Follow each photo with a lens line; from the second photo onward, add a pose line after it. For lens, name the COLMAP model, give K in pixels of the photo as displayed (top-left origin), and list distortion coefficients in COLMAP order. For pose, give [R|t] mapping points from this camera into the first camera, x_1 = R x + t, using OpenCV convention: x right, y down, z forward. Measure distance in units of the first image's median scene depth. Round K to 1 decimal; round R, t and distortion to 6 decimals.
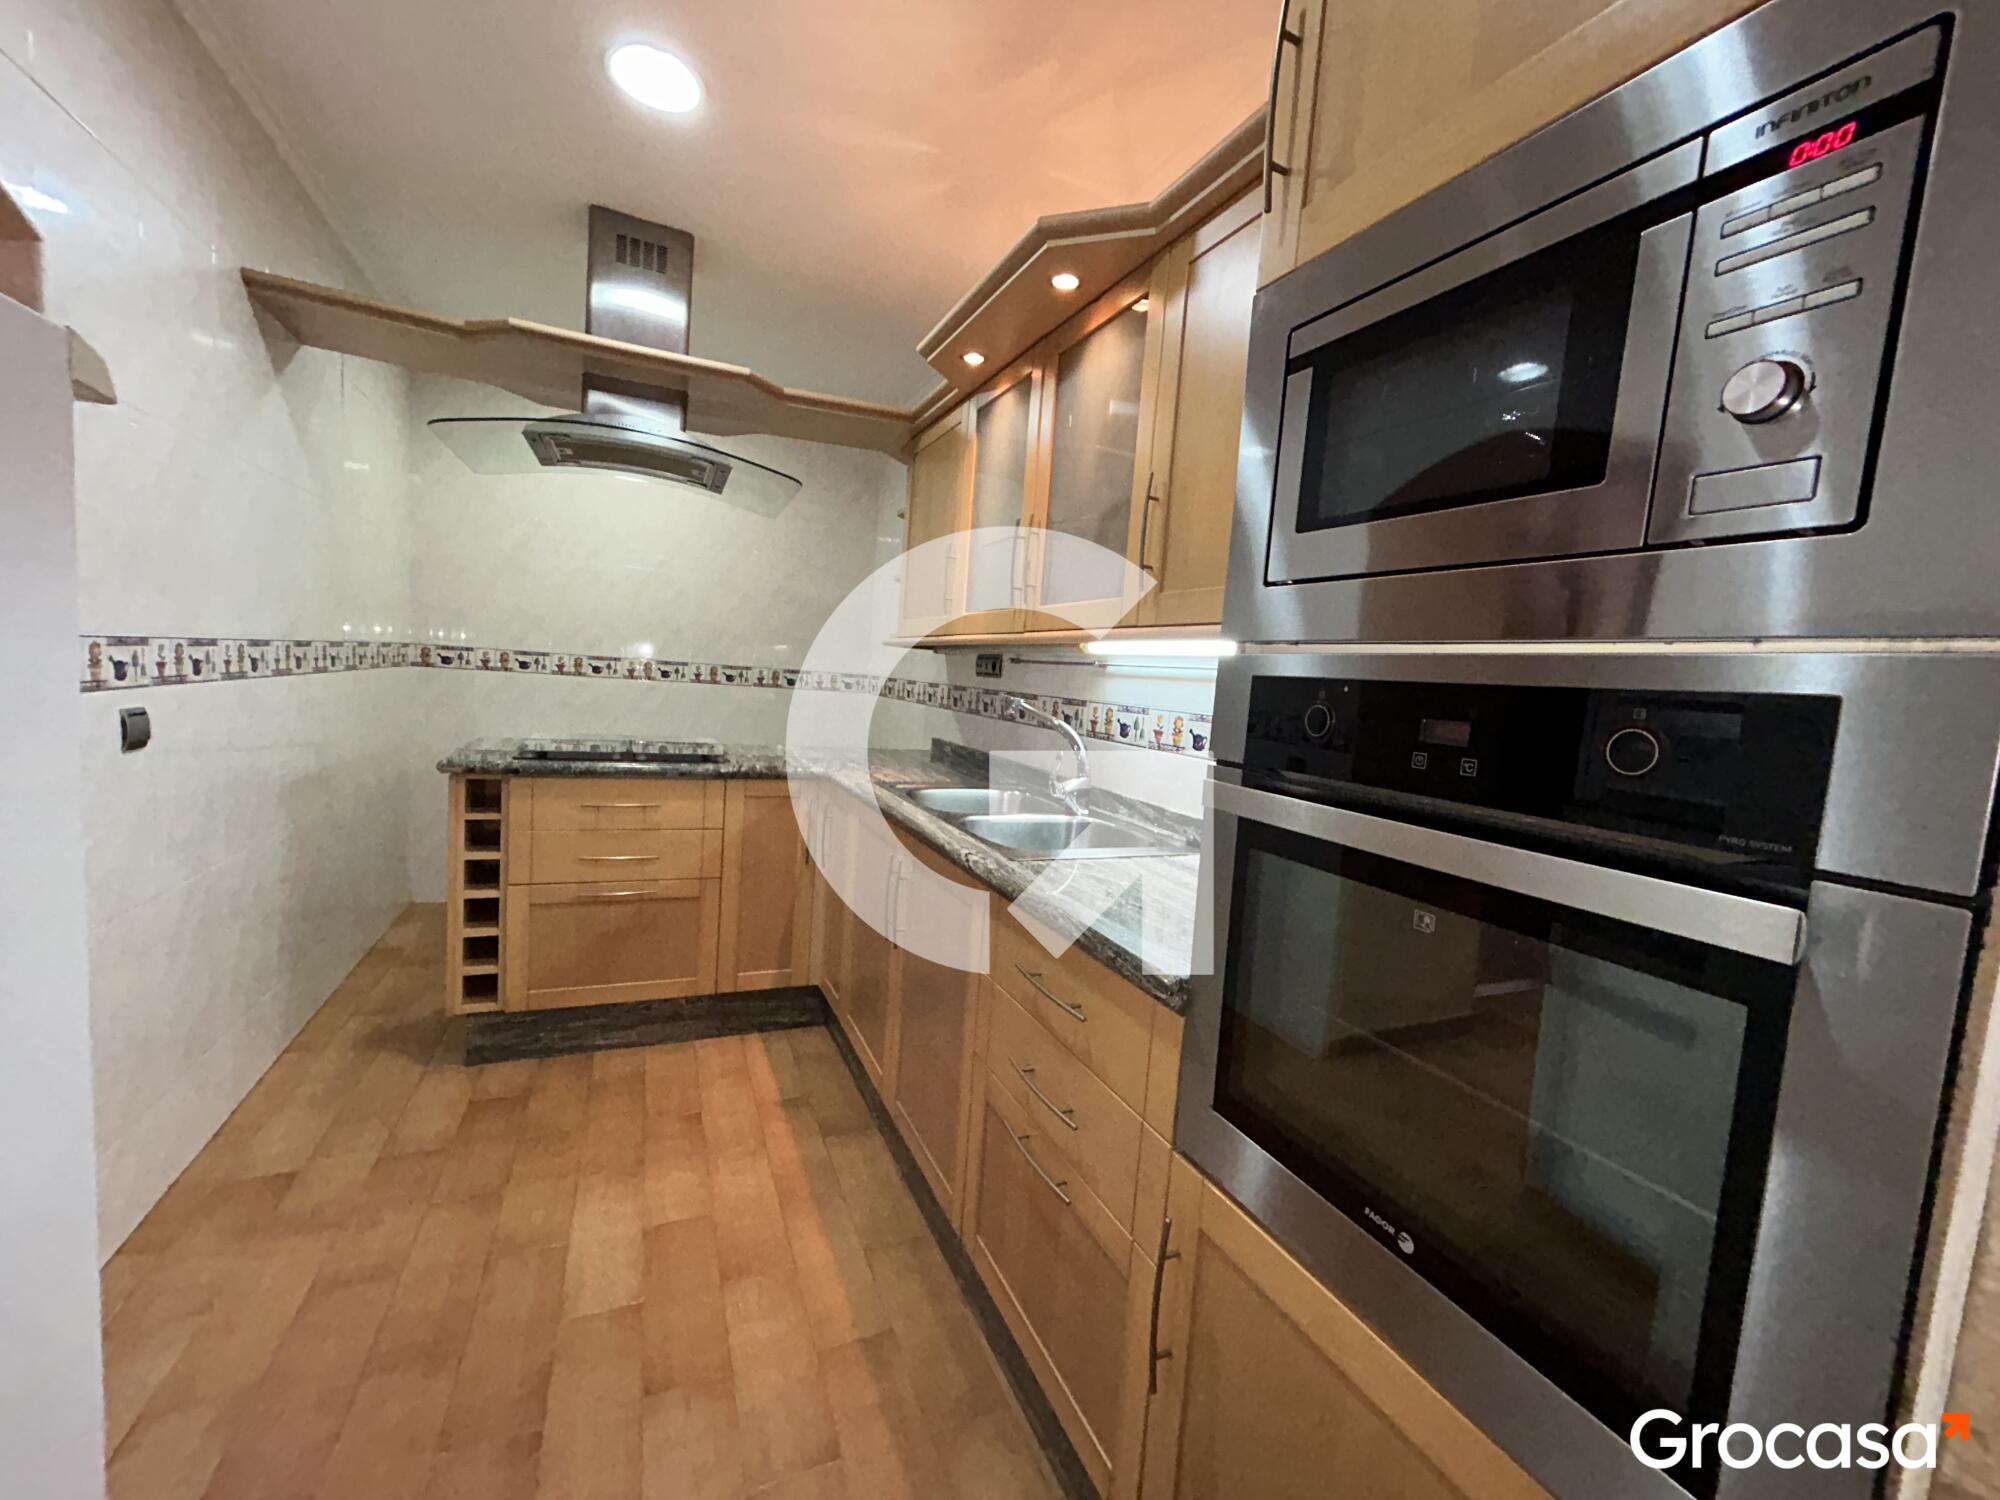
lens RADIAL K [[803.2, 0, 996.5], [0, 803.2, 751.8], [0, 0, 1]] dist [-0.004992, 0.001602]
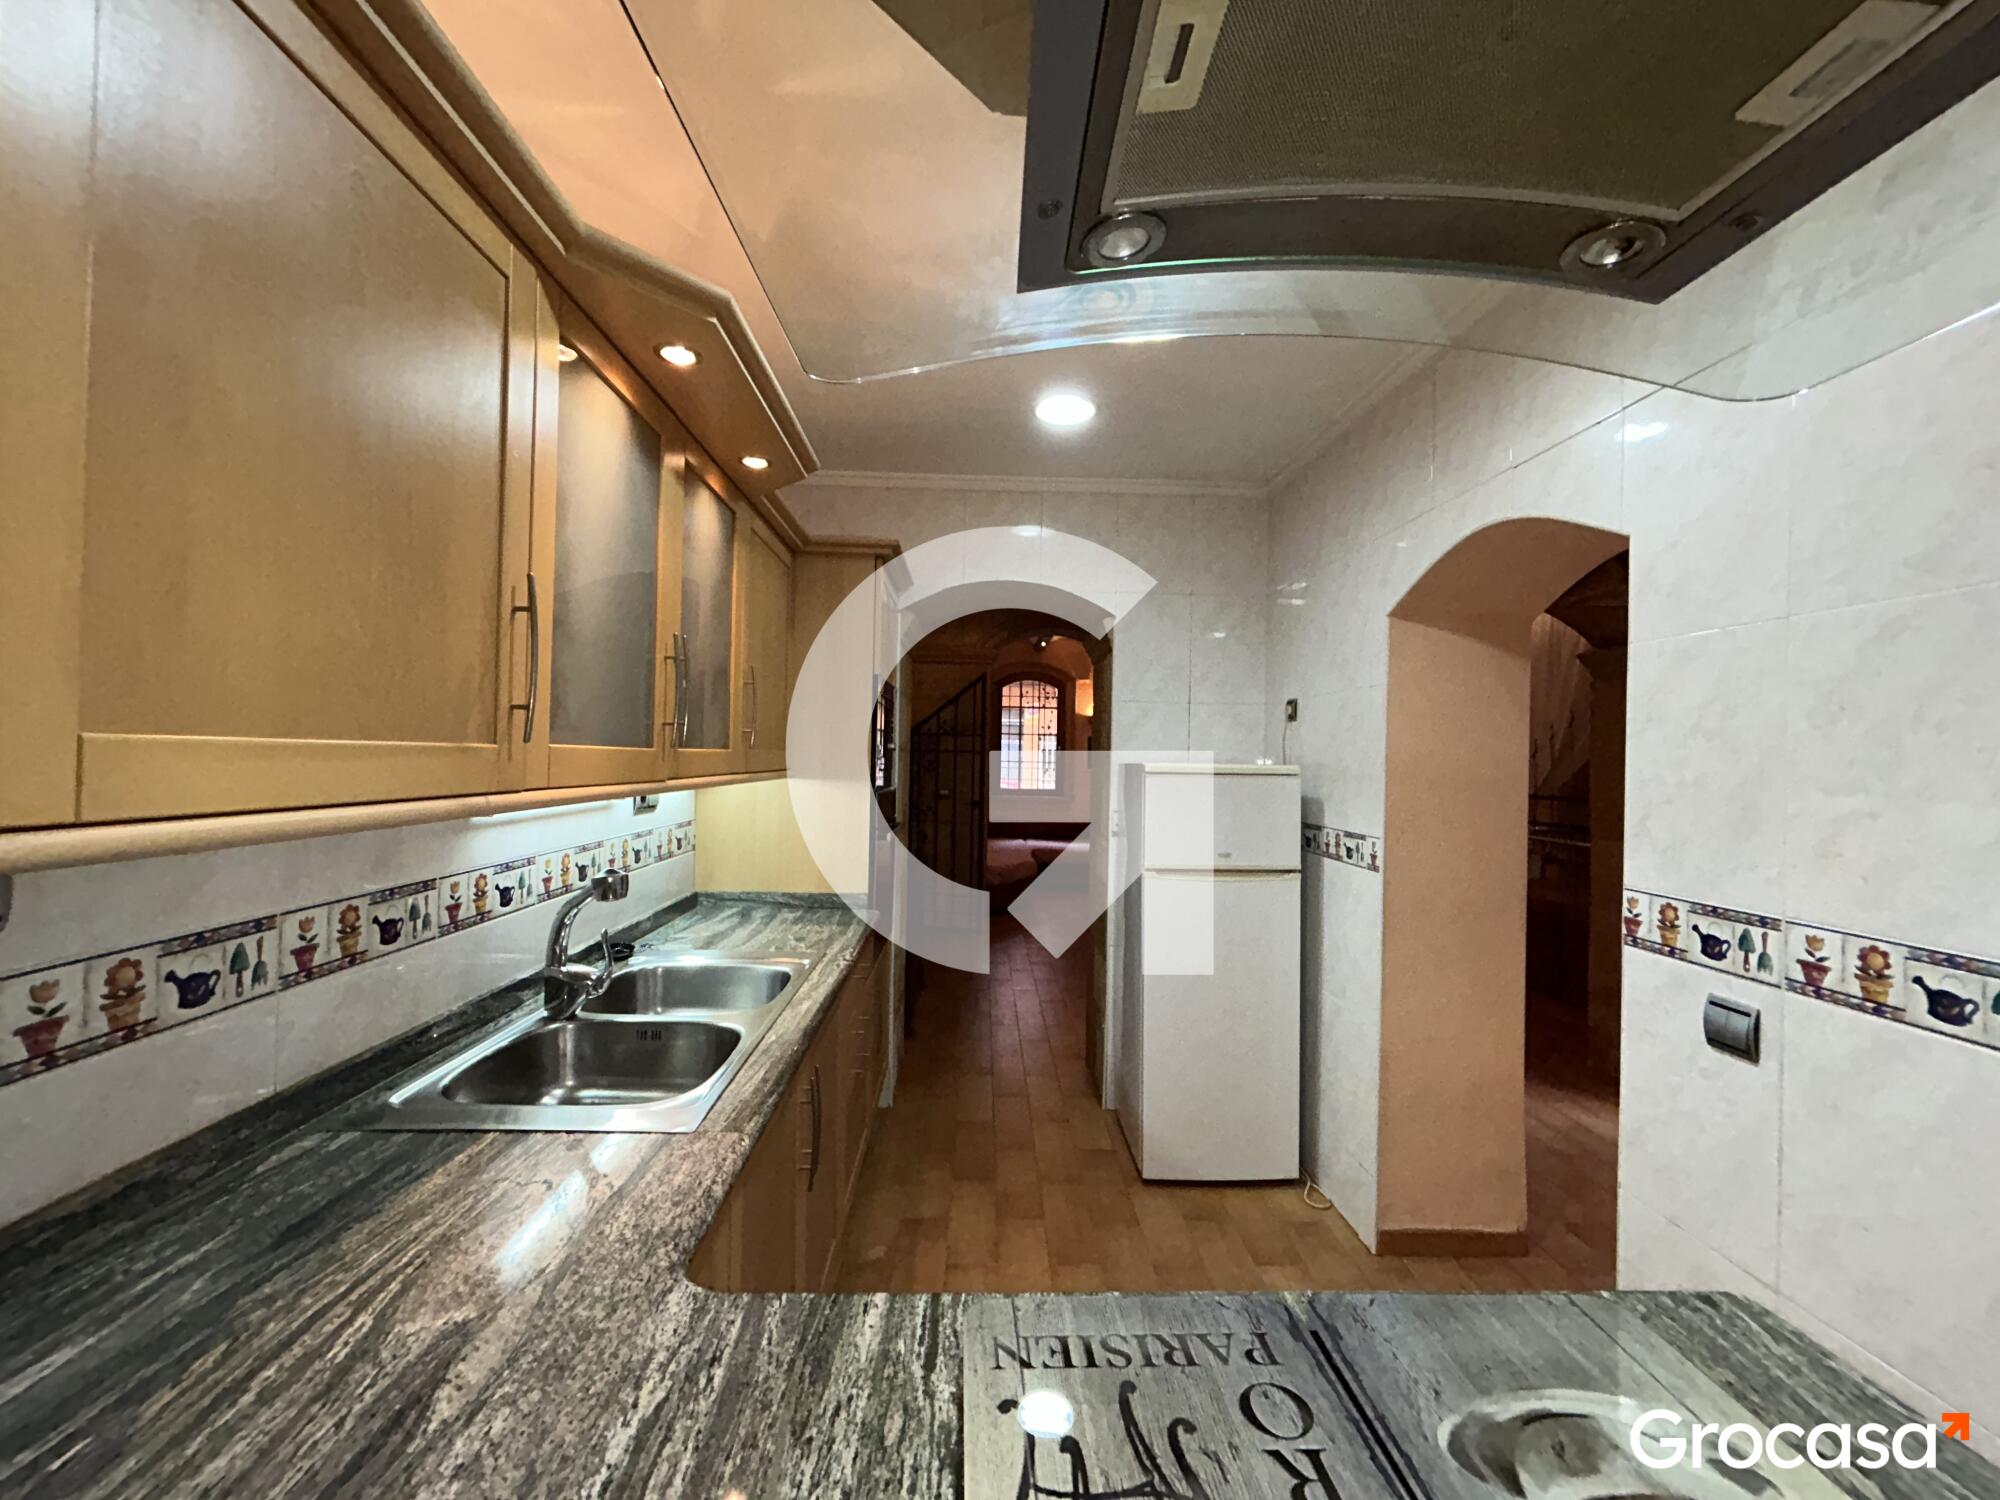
lens RADIAL K [[803.2, 0, 996.5], [0, 803.2, 751.8], [0, 0, 1]] dist [-0.004992, 0.001602]
pose [[-0.919864, -0.087825, 0.382278, -0.489341], [-0.048902, 0.992685, 0.110390, -0.244053], [-0.389176, 0.082849, -0.917430, 1.388652]]
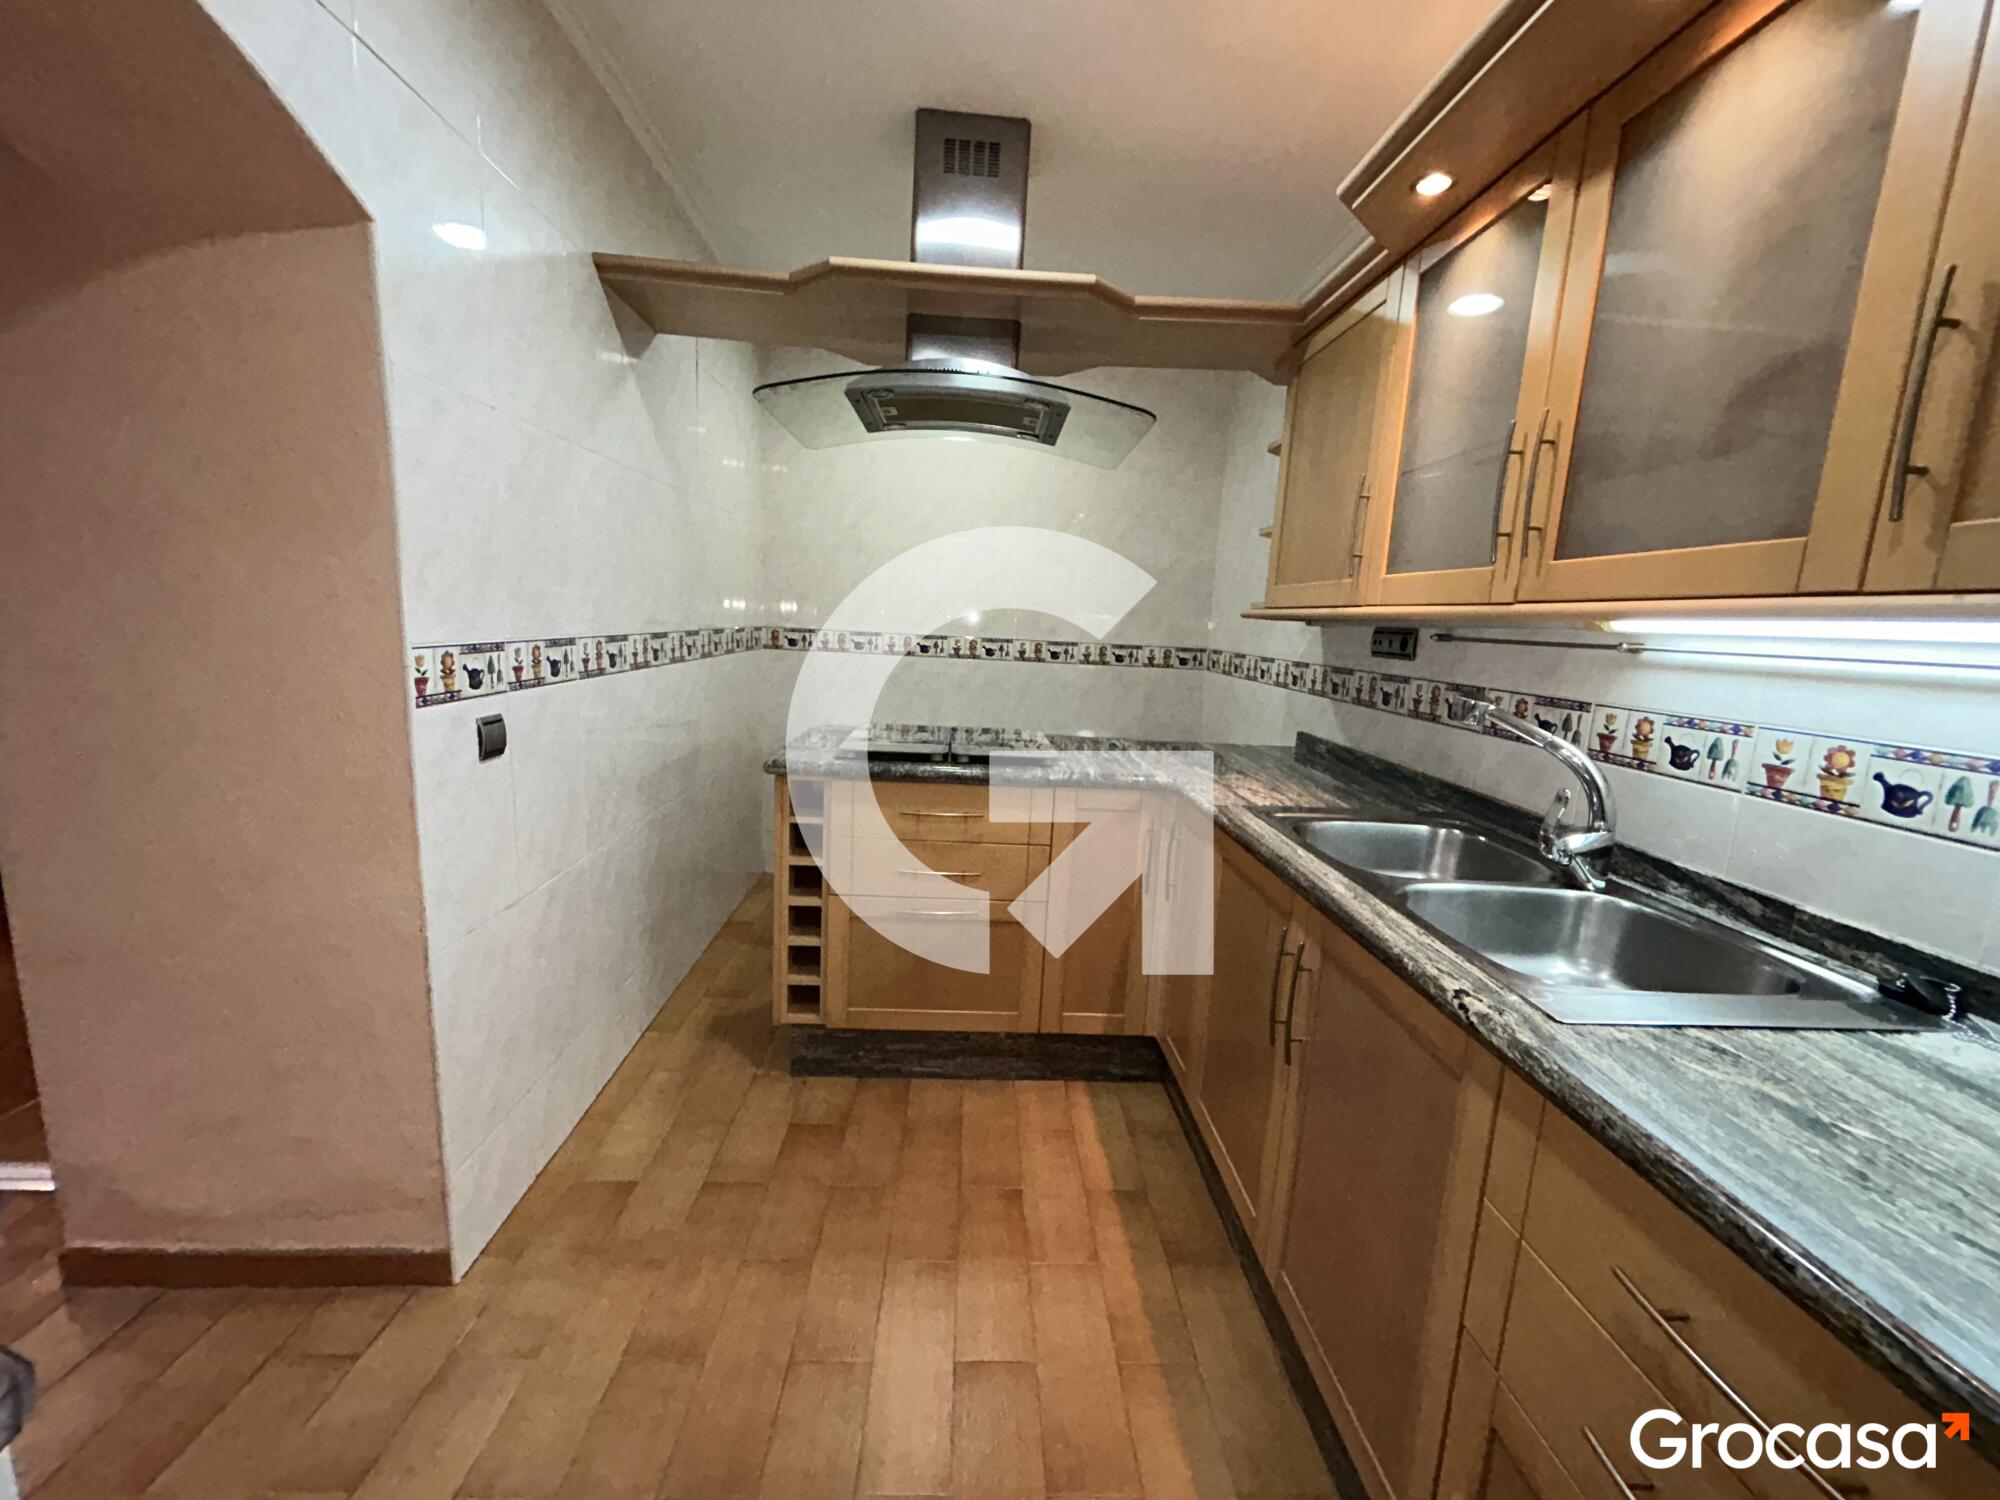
lens RADIAL K [[803.2, 0, 996.5], [0, 803.2, 751.8], [0, 0, 1]] dist [-0.004992, 0.001602]
pose [[0.928638, 0.034187, -0.369408, -0.094760], [-0.016416, 0.998556, 0.051144, -0.050050], [0.370623, -0.041430, 0.927859, 0.221545]]
